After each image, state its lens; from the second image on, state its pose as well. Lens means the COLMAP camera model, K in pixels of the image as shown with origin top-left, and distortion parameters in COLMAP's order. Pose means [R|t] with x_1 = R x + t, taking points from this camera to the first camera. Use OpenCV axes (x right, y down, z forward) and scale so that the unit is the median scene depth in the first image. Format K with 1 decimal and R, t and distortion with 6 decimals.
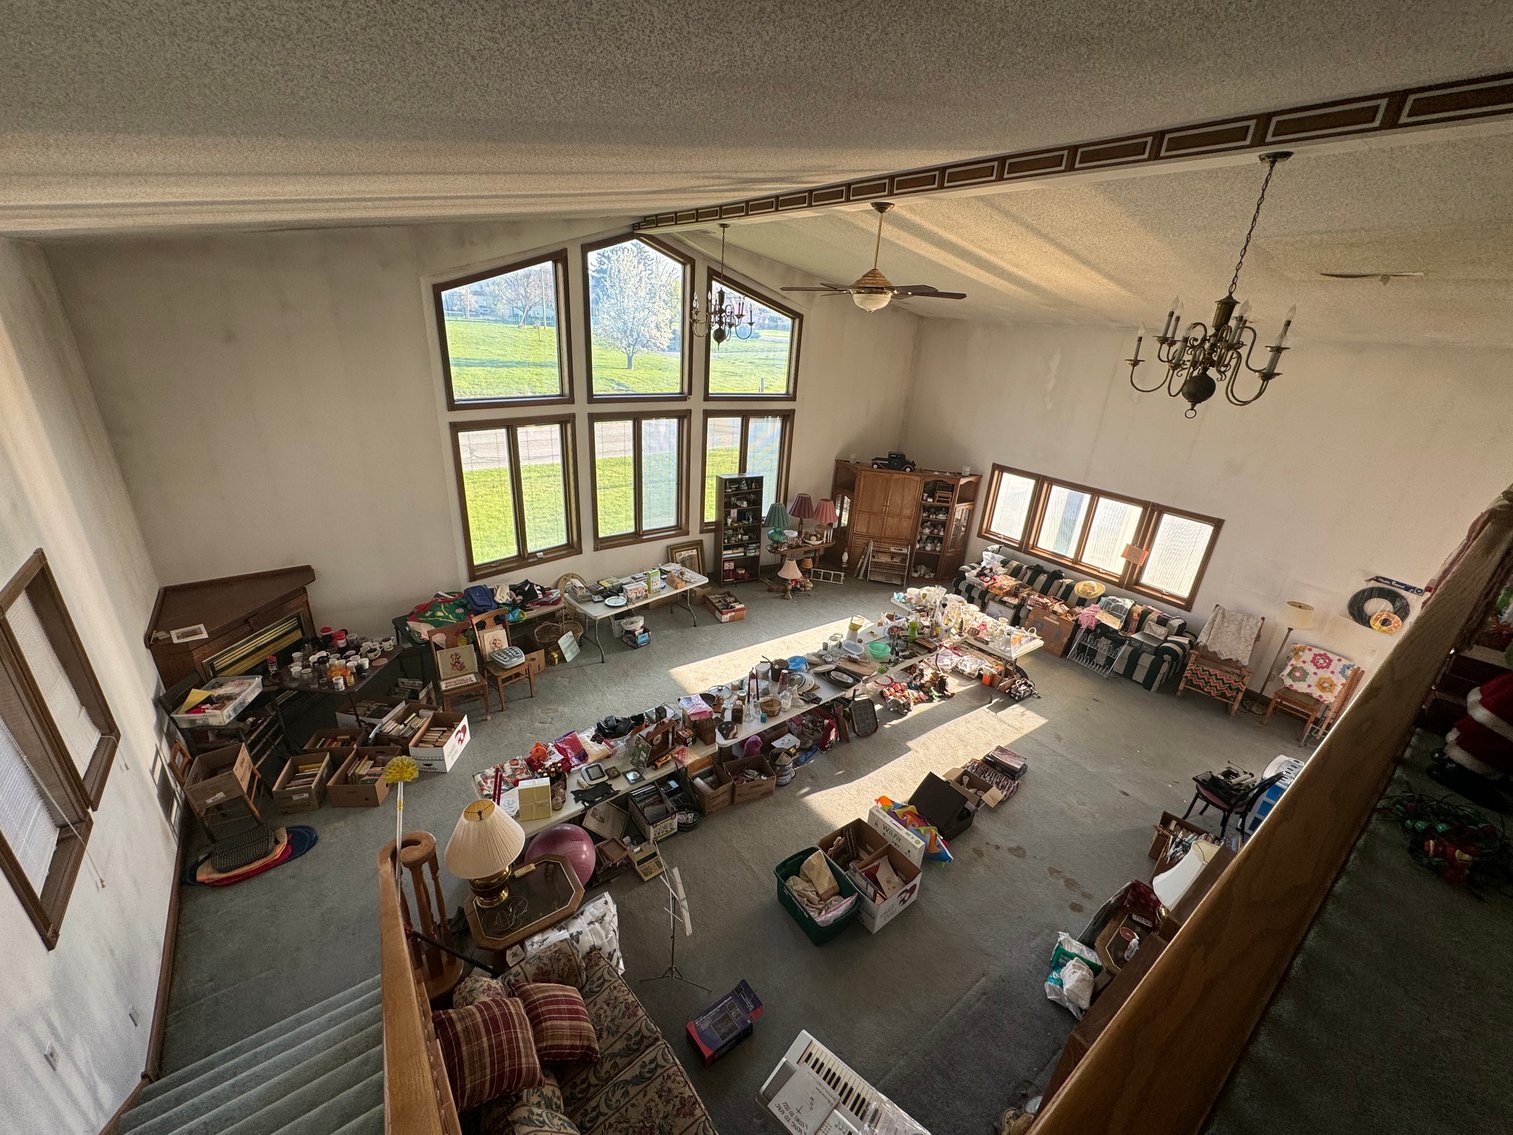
lens RADIAL K [[606.2, 0, 756.0], [0, 606.2, 568.5], [0, 0, 1]] dist [-0.005505, 0.001833]
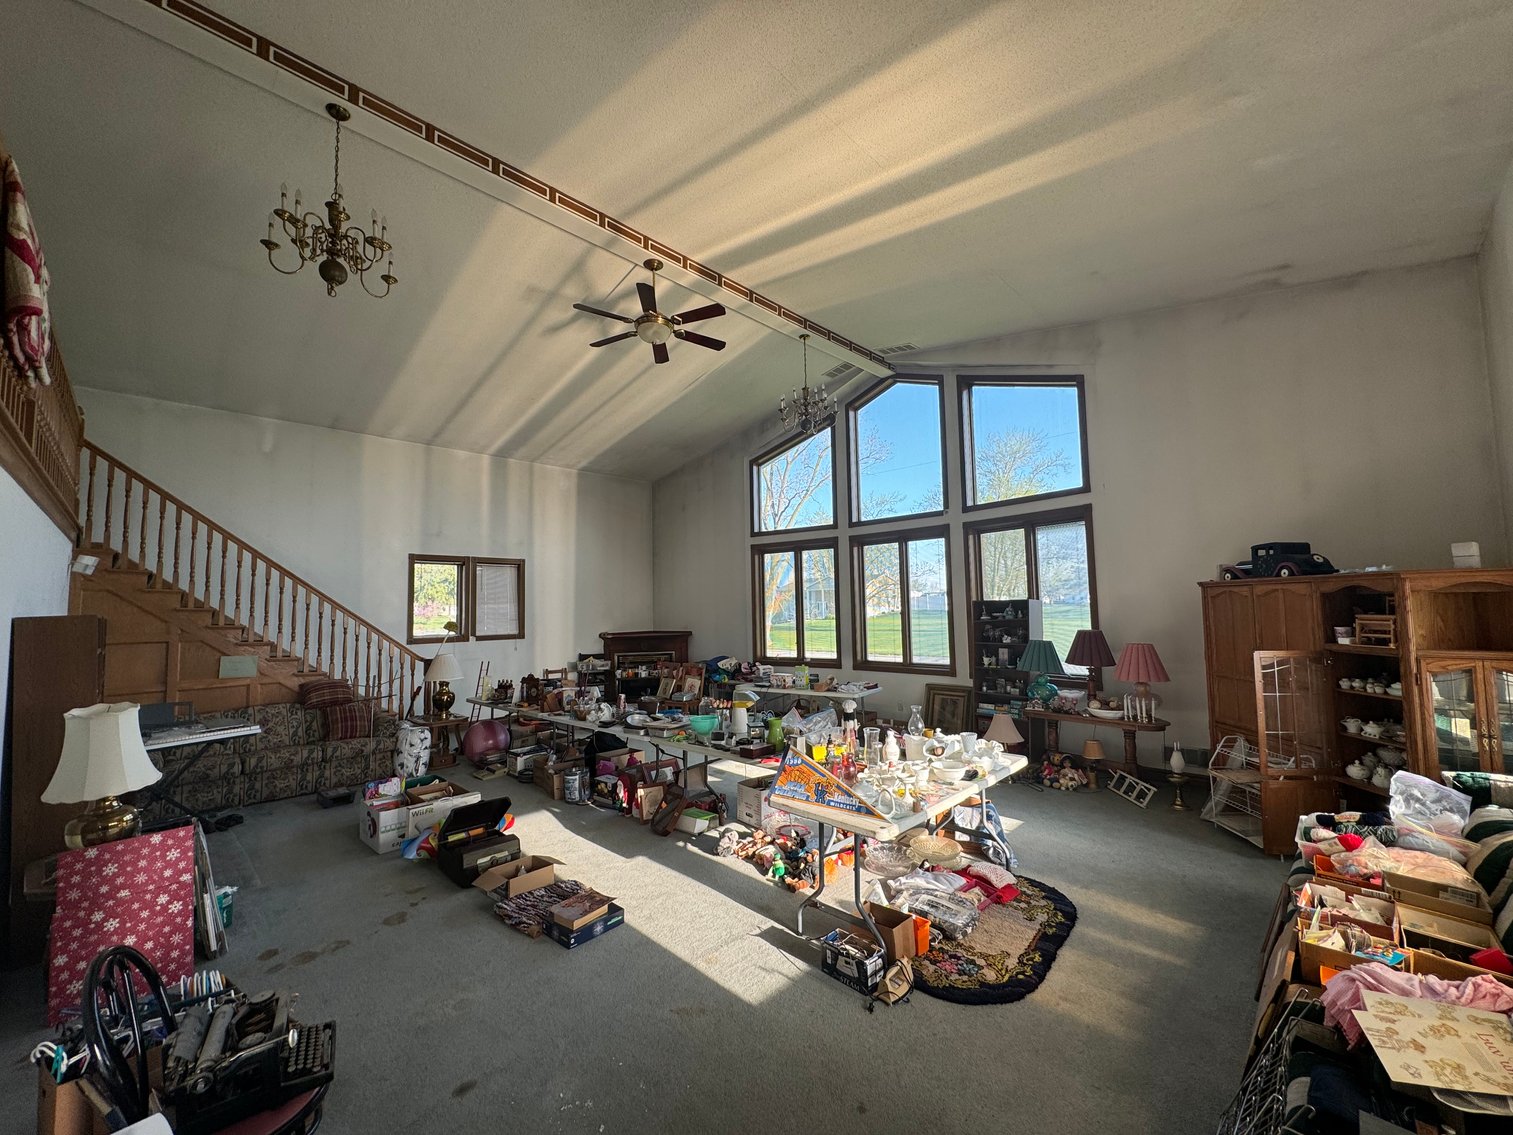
lens RADIAL K [[606.2, 0, 764.4], [0, 606.2, 568.9], [0, 0, 1]] dist [-0.005505, 0.001833]
pose [[0.152103, -0.143661, -0.977868, 0.765642], [-0.358234, 0.914091, -0.190013, 0.065672], [0.921158, 0.379208, 0.087572, 0.759297]]
